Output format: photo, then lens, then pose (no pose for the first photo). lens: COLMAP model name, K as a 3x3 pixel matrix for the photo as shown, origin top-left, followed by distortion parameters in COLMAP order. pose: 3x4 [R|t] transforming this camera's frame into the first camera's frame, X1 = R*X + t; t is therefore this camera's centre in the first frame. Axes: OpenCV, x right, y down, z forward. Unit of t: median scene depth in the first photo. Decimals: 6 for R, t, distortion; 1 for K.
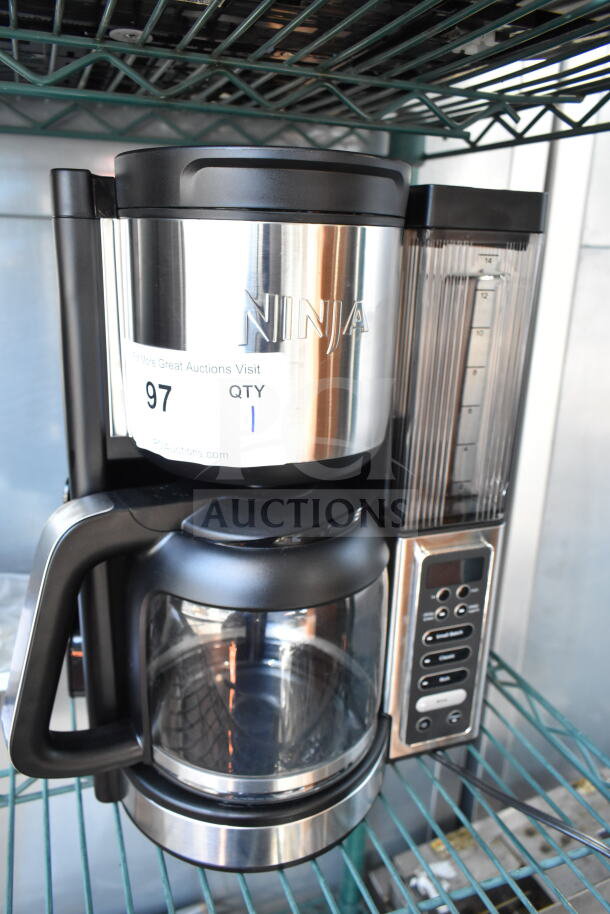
lens RADIAL K [[671.6, 0, 305.0], [0, 671.6, 457.0], [0, 0, 1]] dist [0.063647, 0.000441]
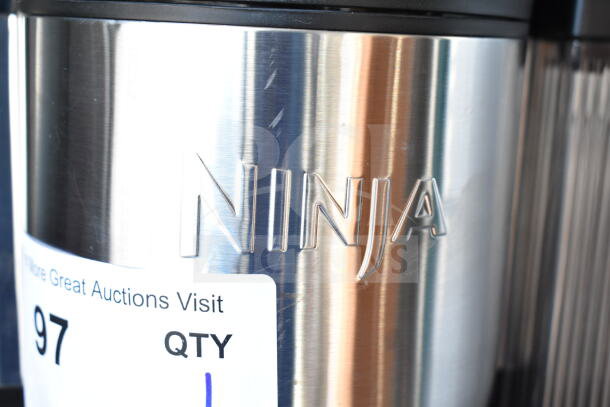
lens RADIAL K [[788.0, 0, 305.0], [0, 788.0, 203.5], [0, 0, 1]] dist [0.281034, 0.003983]
pose [[0.988218, 0.040623, -0.147567, 0.076198], [-0.058352, 0.991313, -0.117874, -0.131029], [0.141496, 0.125096, 0.982003, 0.382586]]
